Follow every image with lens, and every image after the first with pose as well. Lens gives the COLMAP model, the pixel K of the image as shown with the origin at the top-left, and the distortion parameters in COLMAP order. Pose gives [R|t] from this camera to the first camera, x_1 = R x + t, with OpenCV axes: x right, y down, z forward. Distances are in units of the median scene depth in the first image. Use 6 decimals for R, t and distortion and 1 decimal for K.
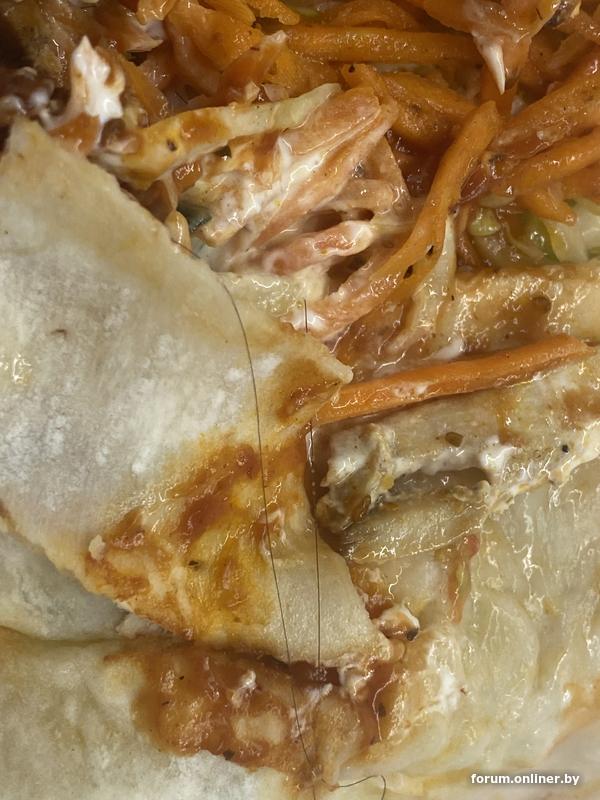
lens RADIAL K [[1353.9, 0, 300.0], [0, 1353.9, 400.0], [0, 0, 1]] dist [0.221849, -0.949828]
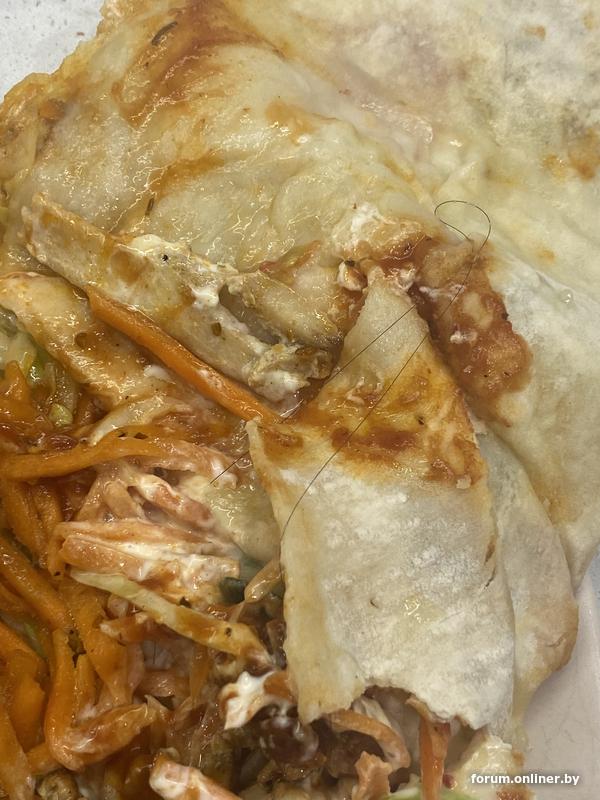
lens RADIAL K [[1353.9, 0, 300.0], [0, 1353.9, 400.0], [0, 0, 1]] dist [0.221849, -0.949828]
pose [[-0.627000, -0.766252, -0.140459, 0.204195], [0.747343, -0.642540, 0.169180, -0.186001], [-0.219885, 0.001105, 0.975525, -0.315011]]
